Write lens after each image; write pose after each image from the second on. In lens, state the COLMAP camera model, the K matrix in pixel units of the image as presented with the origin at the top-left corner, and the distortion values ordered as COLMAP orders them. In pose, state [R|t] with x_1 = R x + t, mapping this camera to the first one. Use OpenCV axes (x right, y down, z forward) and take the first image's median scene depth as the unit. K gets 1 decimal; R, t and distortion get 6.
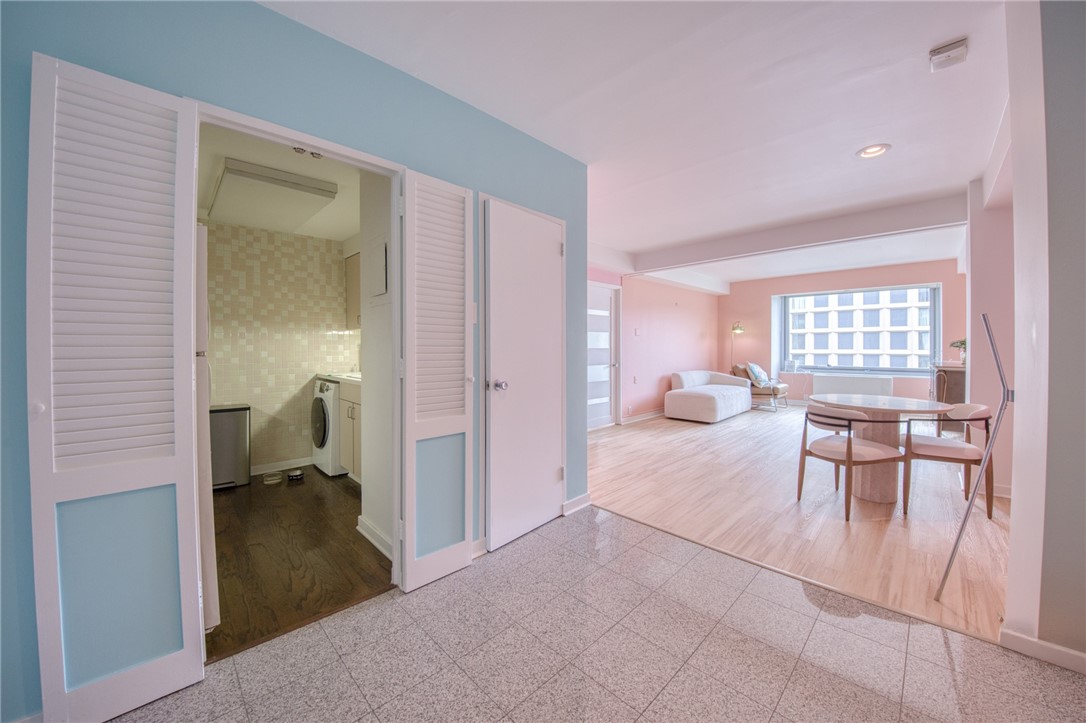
lens RADIAL K [[390.4, 0, 539.9], [0, 390.4, 346.6], [0, 0, 1]] dist [-0.031146, -0.002299]
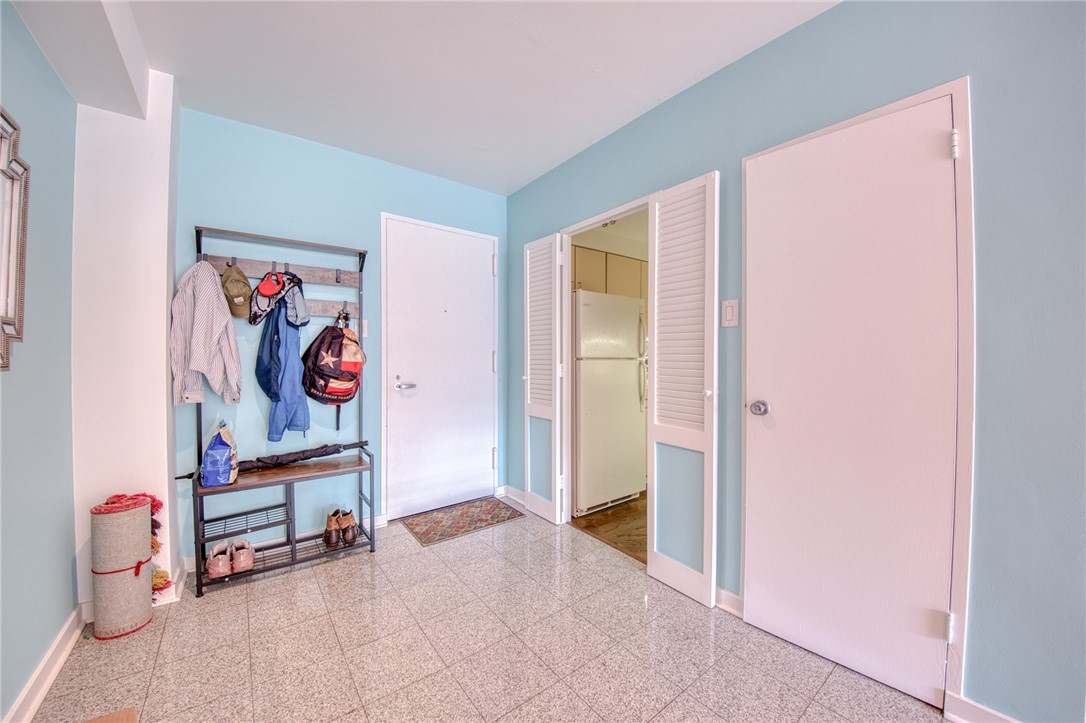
lens RADIAL K [[390.4, 0, 540.5], [0, 390.4, 361.5], [0, 0, 1]] dist [-0.031146, -0.002299]
pose [[-0.127909, 0.005206, -0.991772, 0.873051], [-0.005805, 0.999965, 0.005998, 0.015000], [0.991769, 0.006525, -0.127875, 0.896353]]
